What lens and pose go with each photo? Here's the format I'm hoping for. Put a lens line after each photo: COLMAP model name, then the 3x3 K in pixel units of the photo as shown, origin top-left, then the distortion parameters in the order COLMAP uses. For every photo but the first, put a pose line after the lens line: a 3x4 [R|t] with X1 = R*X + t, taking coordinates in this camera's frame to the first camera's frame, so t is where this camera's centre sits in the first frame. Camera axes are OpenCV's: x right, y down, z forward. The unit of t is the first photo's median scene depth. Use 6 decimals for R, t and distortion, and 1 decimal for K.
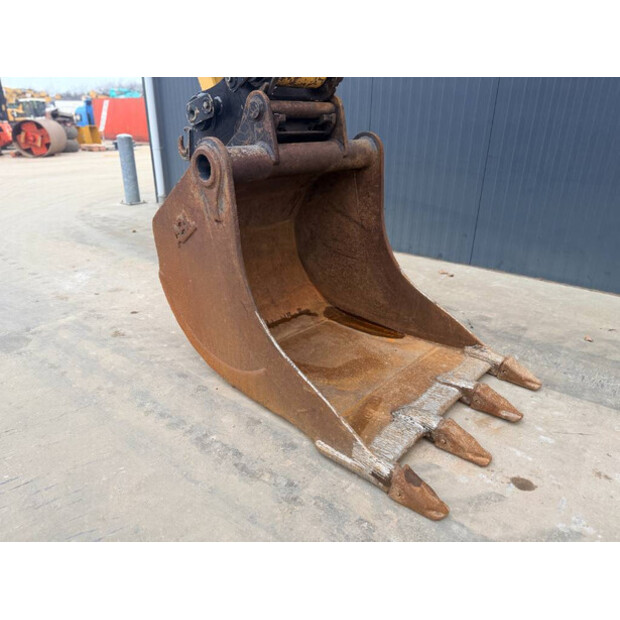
lens RADIAL K [[447.5, 0, 306.5], [0, 447.5, 317.8], [0, 0, 1]] dist [0.070274, -0.122757]
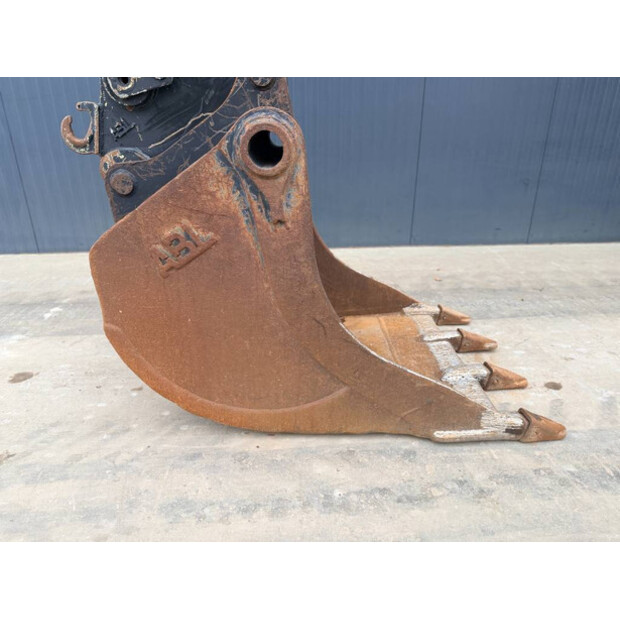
lens RADIAL K [[447.5, 0, 306.5], [0, 447.5, 317.8], [0, 0, 1]] dist [0.070274, -0.122757]
pose [[0.708321, -0.284584, 0.645982, -0.647306], [0.284789, 0.952558, 0.107372, -0.122128], [-0.645892, 0.107914, 0.755763, 0.395599]]
